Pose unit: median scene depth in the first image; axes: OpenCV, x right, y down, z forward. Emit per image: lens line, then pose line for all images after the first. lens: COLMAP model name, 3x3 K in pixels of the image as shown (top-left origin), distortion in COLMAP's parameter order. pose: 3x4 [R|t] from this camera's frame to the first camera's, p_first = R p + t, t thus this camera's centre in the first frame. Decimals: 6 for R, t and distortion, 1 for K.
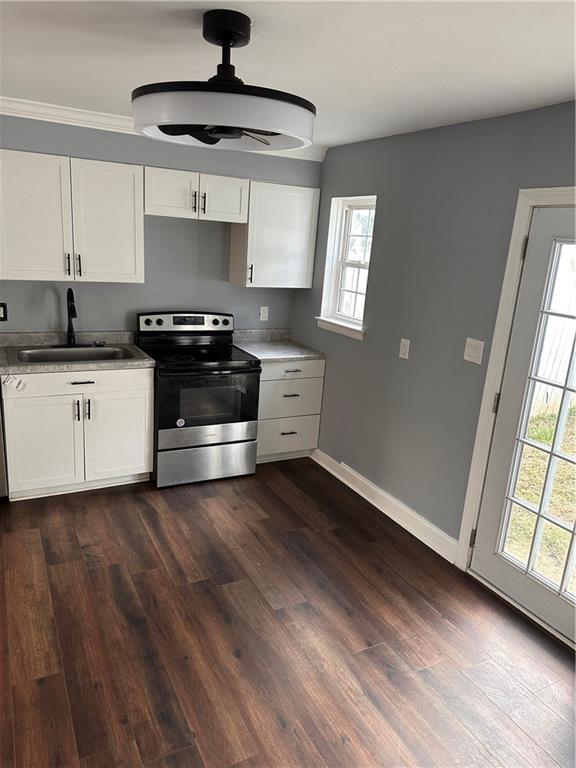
lens RADIAL K [[543.5, 0, 280.7], [0, 543.5, 385.6], [0, 0, 1]] dist [0.095881, -0.120714]
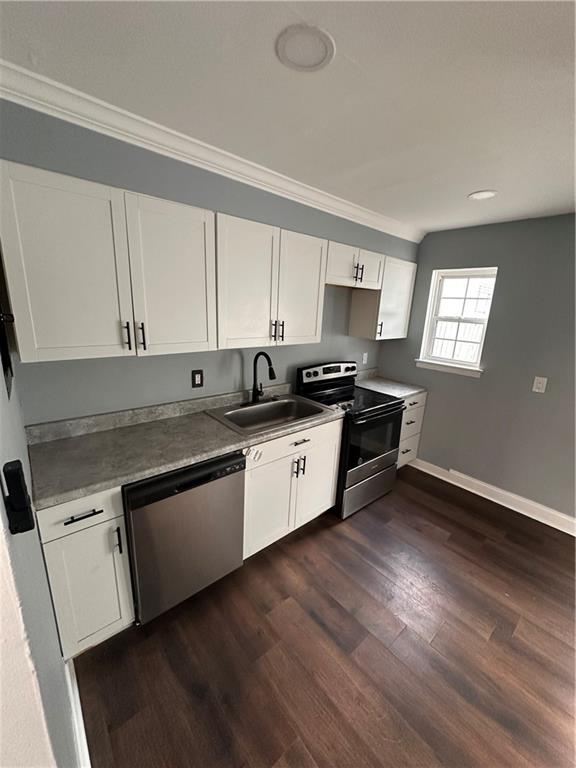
lens RADIAL K [[311.4, 0, 287.4], [0, 311.4, 382.8], [0, 0, 1]] dist [-0.001912, 0.000834]
pose [[0.972624, -0.077836, 0.218961, -0.555724], [0.079298, 0.996849, 0.002116, -0.133224], [-0.218435, 0.015305, 0.975731, 0.461886]]
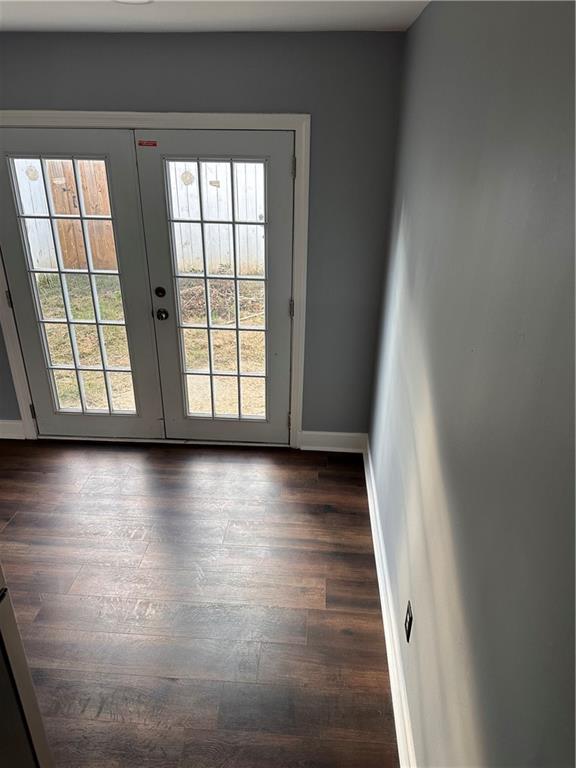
lens RADIAL K [[543.5, 0, 286.4], [0, 543.5, 386.7], [0, 0, 1]] dist [0.095881, -0.120714]
pose [[0.527591, -0.416461, 0.740411, -0.234000], [0.247776, 0.909128, 0.334803, -0.043477], [-0.812561, 0.006817, 0.582836, -0.170546]]
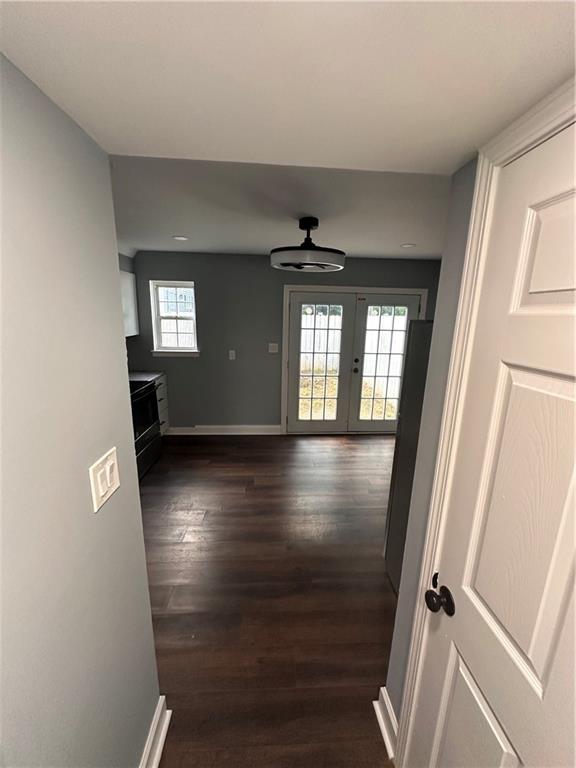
lens RADIAL K [[311.4, 0, 288.7], [0, 311.4, 381.8], [0, 0, 1]] dist [-0.001912, 0.000834]
pose [[0.412006, -0.253684, 0.875155, -0.839227], [0.245940, 0.955775, 0.161269, -0.119111], [-0.877362, 0.148792, 0.456176, 0.302924]]
